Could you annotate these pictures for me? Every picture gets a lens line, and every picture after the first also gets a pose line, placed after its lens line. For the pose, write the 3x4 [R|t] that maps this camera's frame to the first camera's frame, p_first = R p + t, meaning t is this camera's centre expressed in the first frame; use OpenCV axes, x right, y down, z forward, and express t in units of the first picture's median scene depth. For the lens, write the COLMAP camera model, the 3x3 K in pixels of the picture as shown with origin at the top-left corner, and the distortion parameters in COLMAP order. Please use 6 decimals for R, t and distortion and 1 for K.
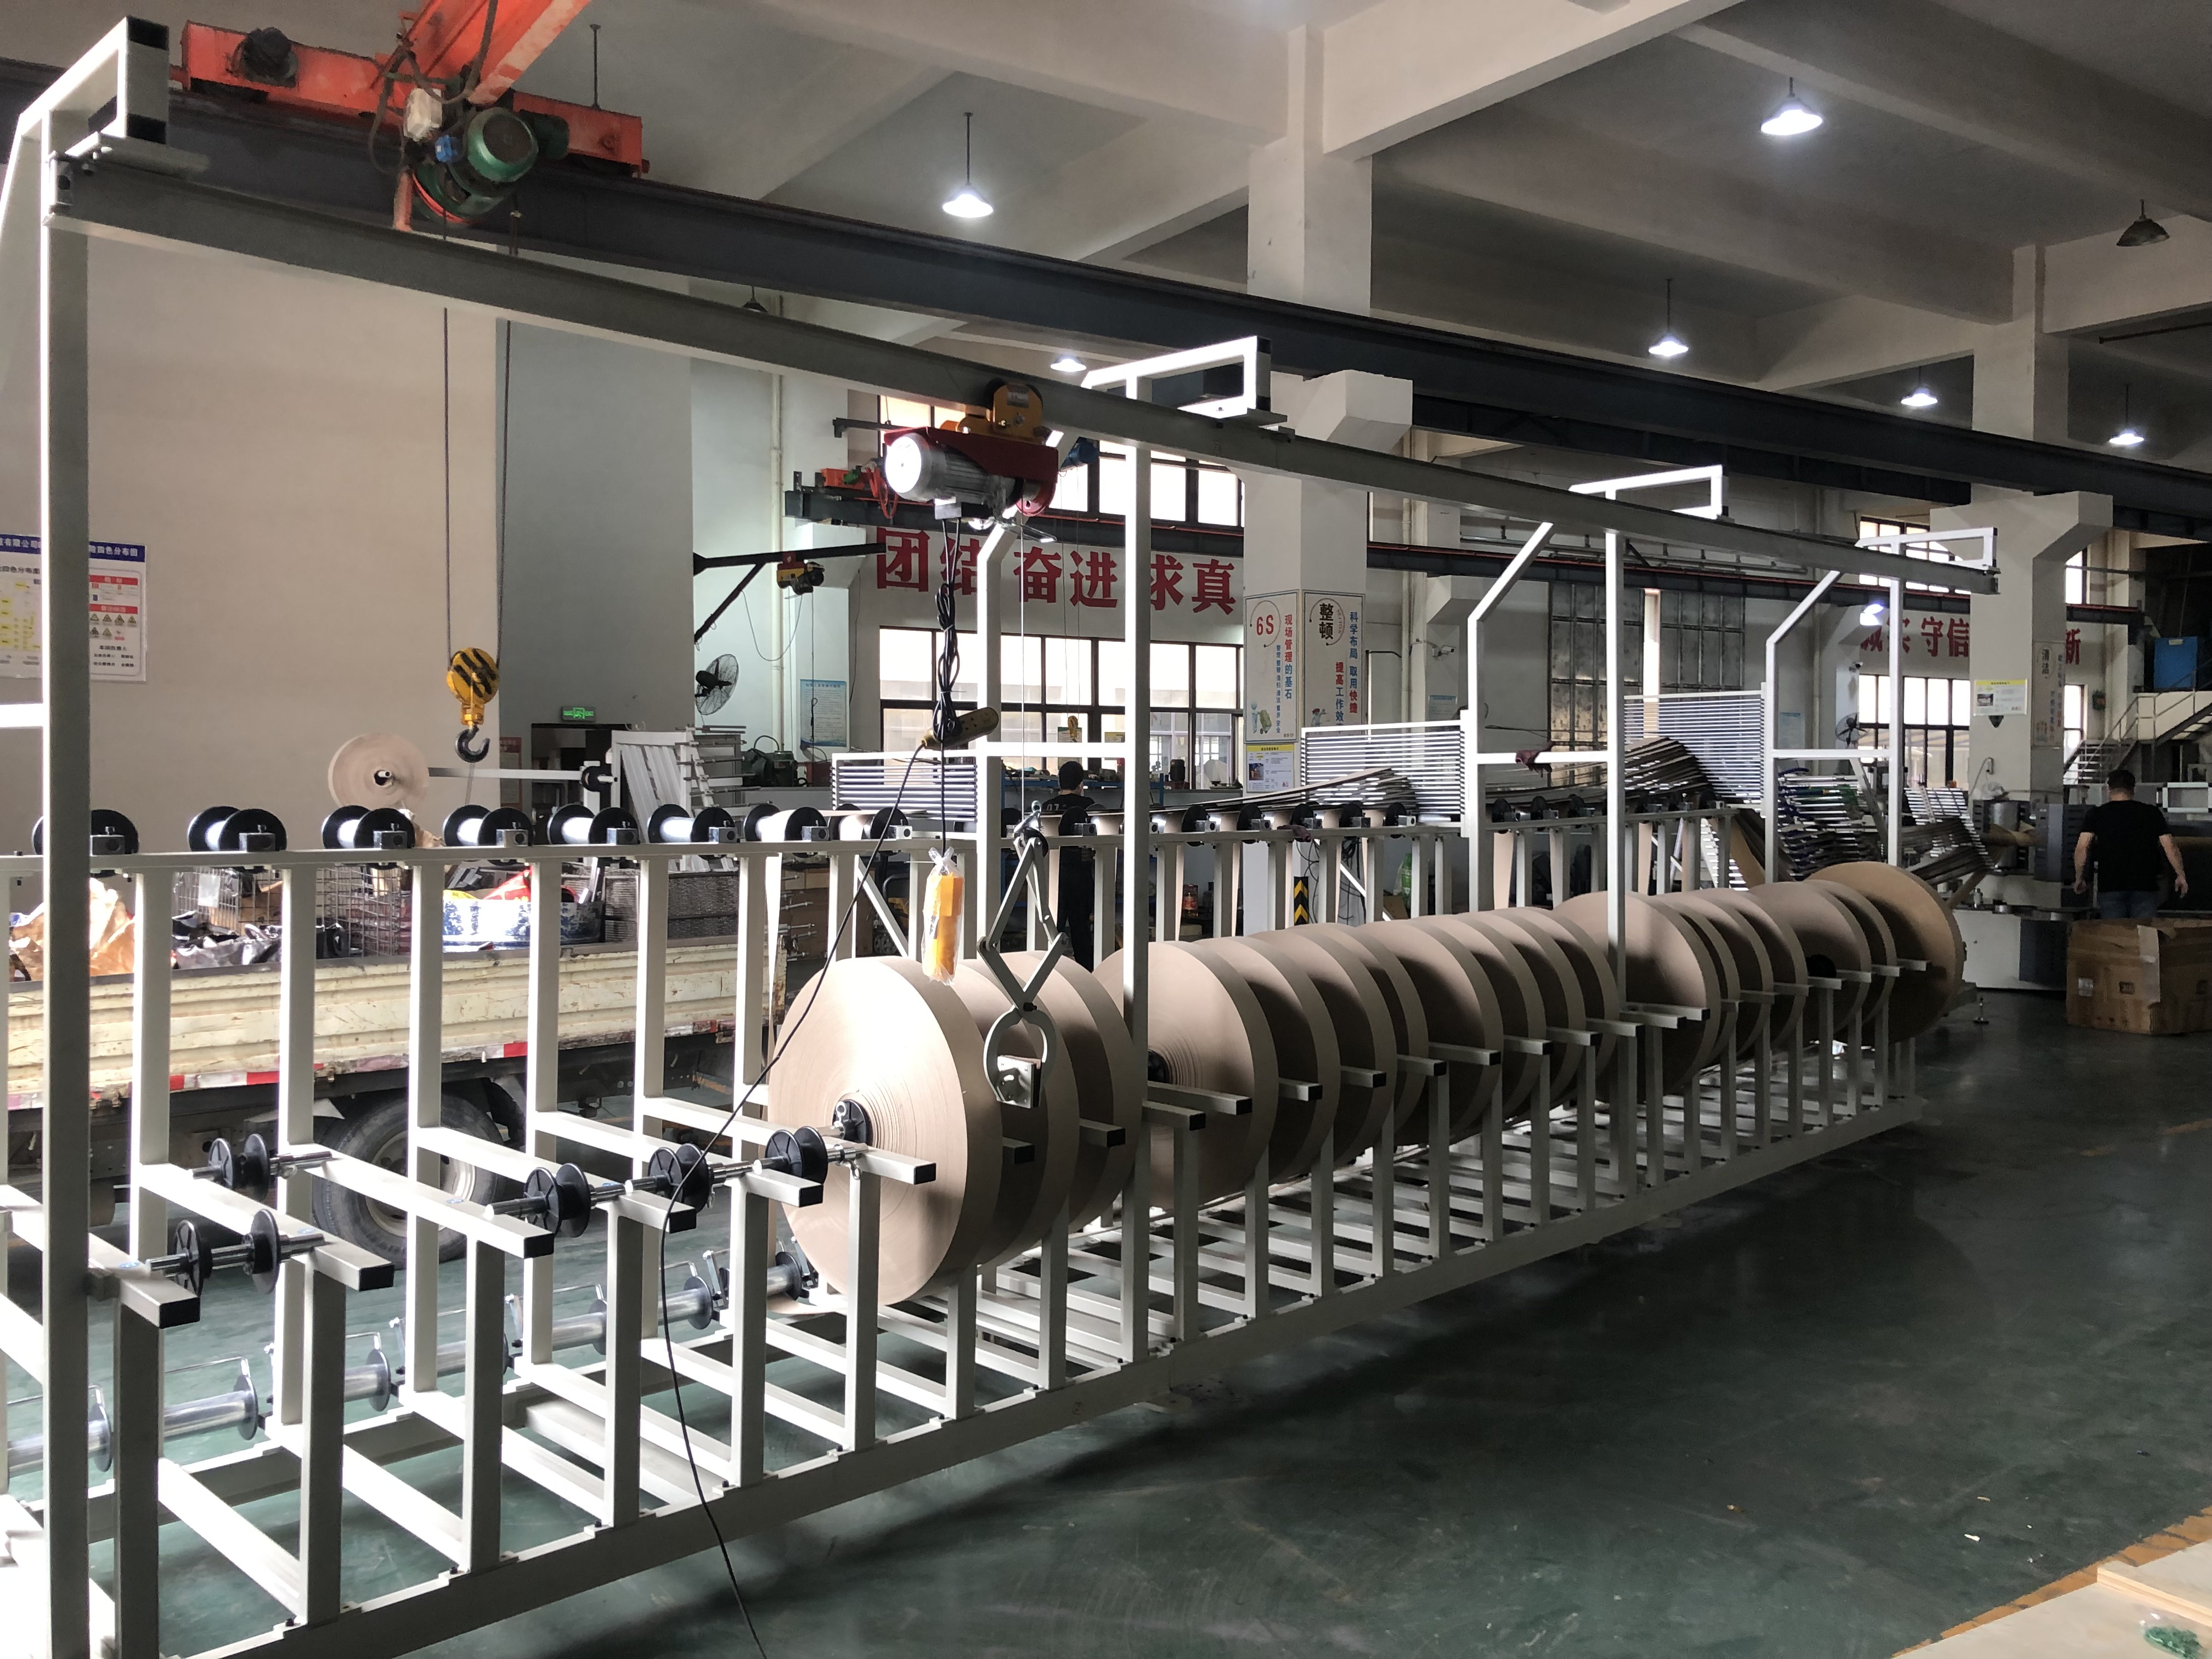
lens RADIAL K [[1830.4, 0, 1106.0], [0, 1830.4, 829.5], [0, 0, 1]] dist [0.028599, -0.009974]
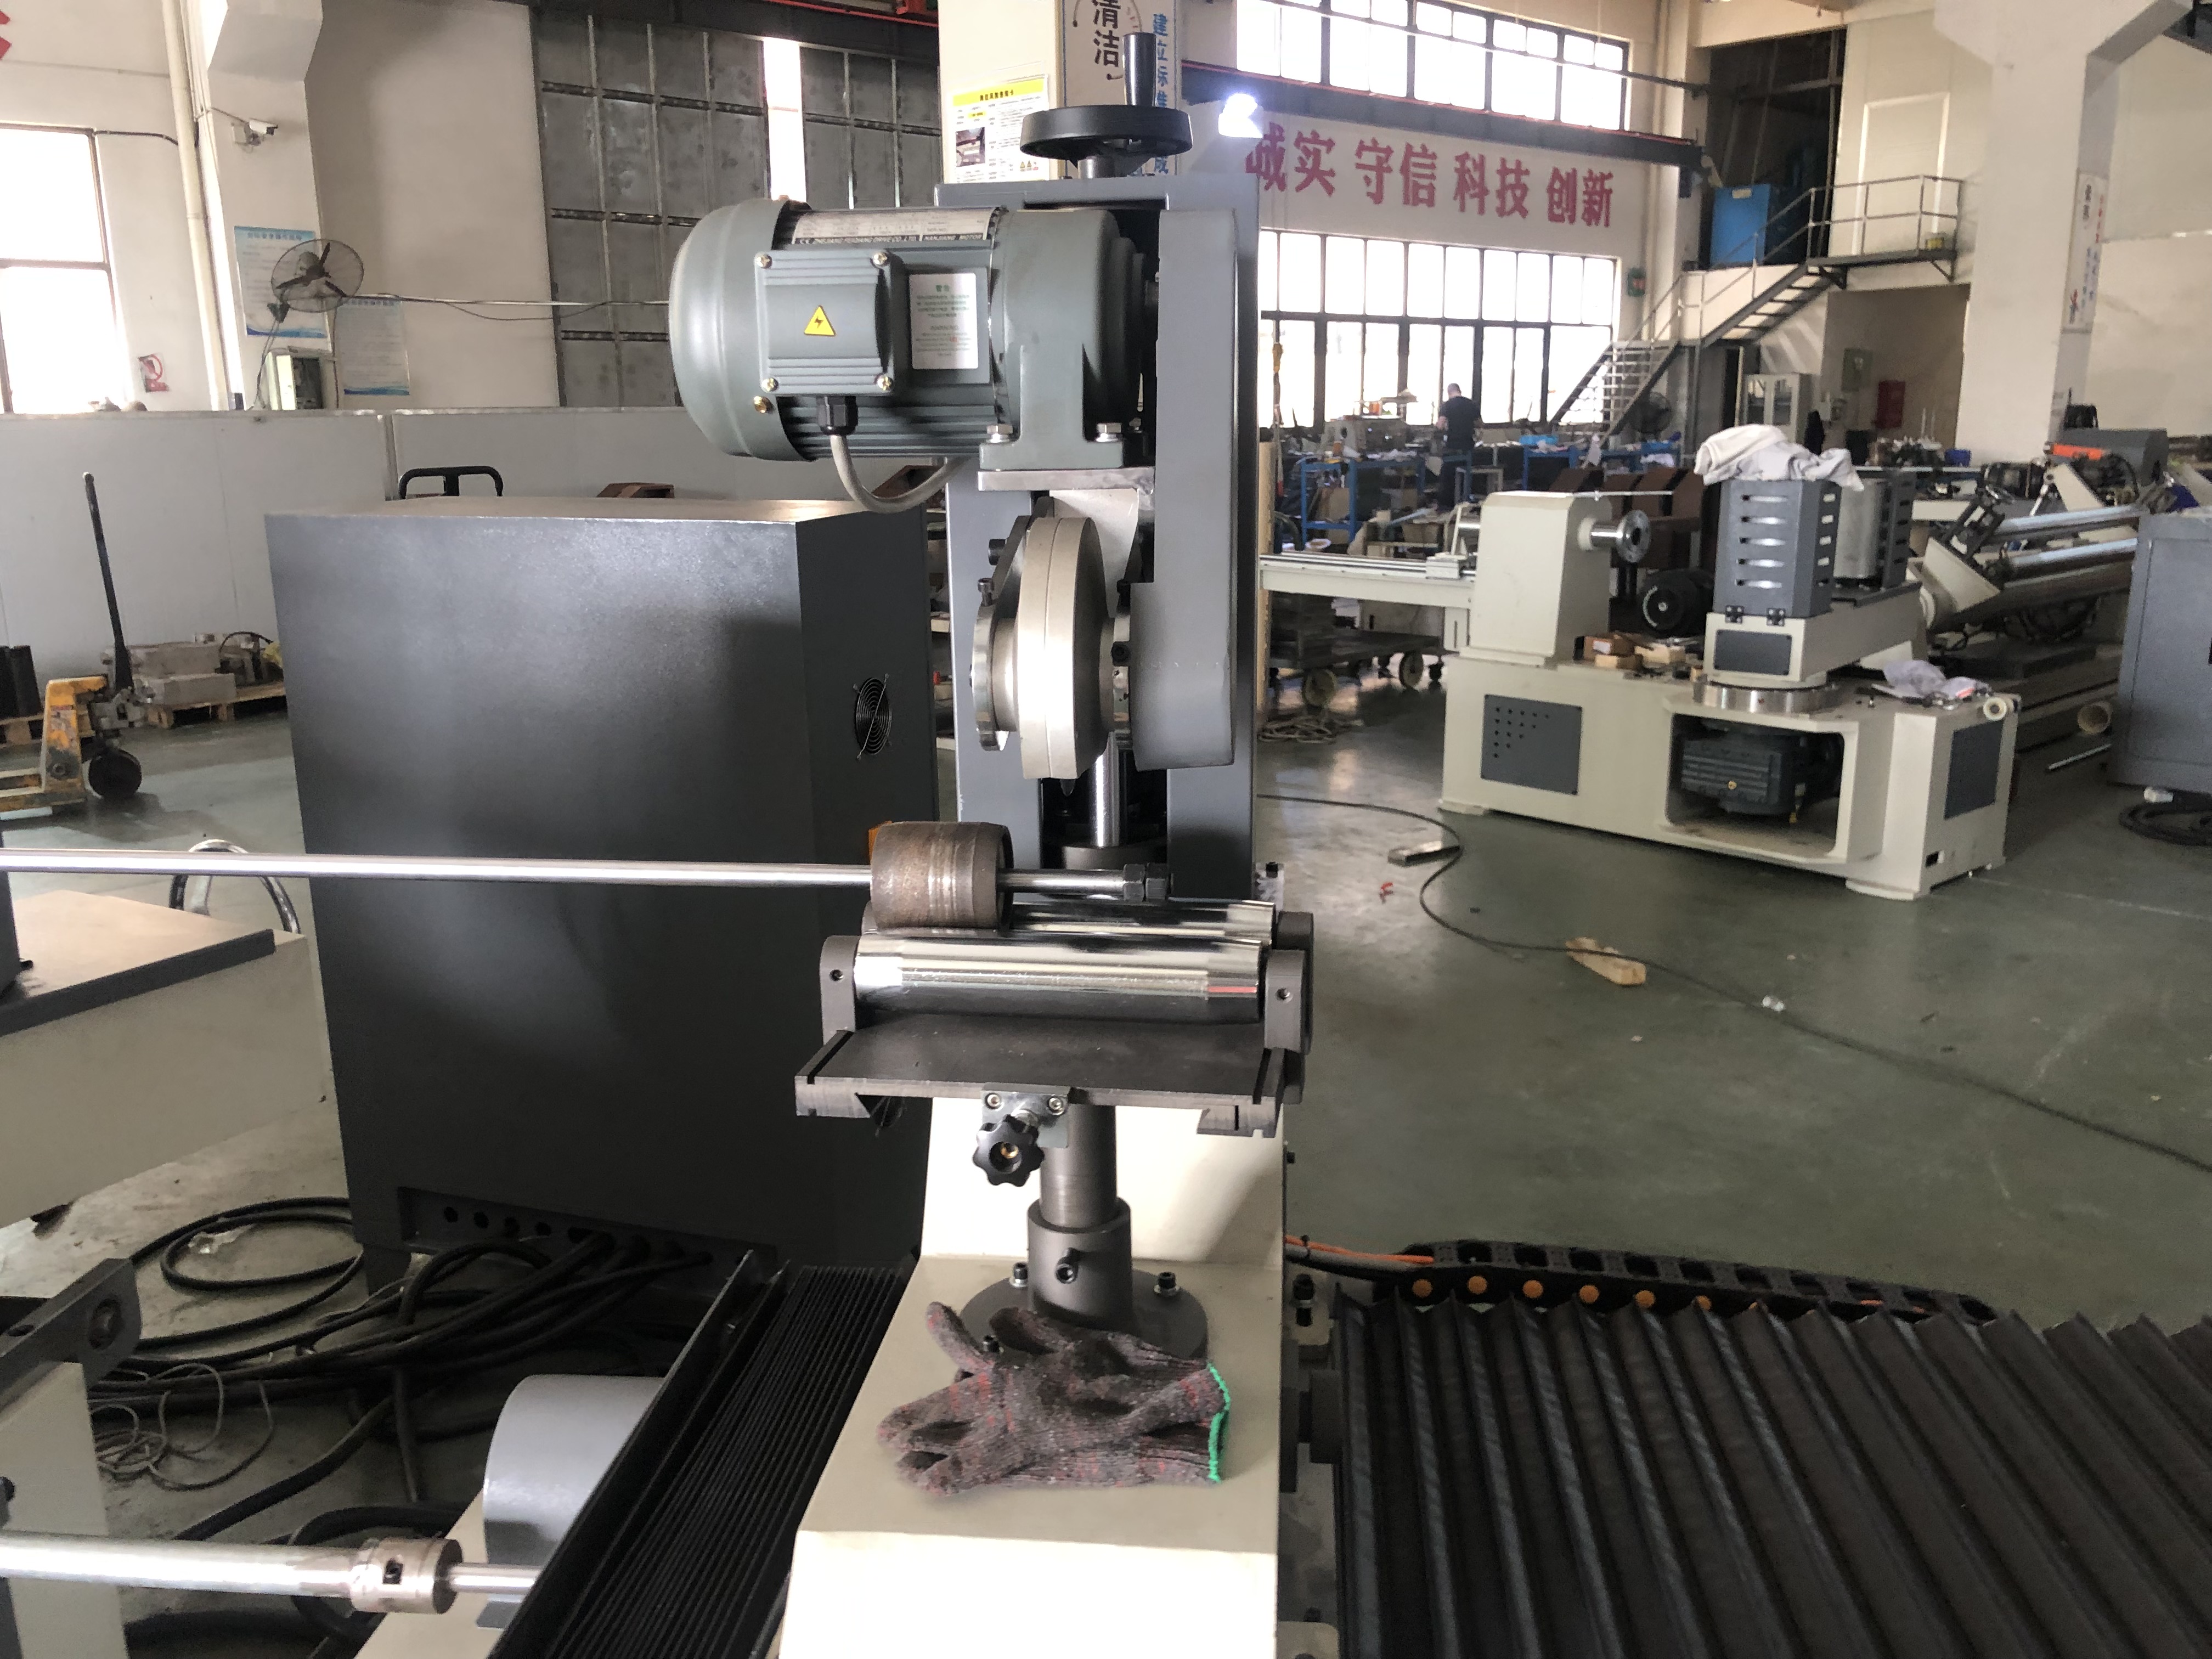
lens RADIAL K [[1830.4, 0, 1106.0], [0, 1830.4, 829.5], [0, 0, 1]] dist [0.028599, -0.009974]
pose [[0.988300, -0.044961, 0.145743, 0.350292], [0.016506, 0.981480, 0.190852, -0.005402], [-0.151625, -0.186214, 0.970739, 0.487062]]
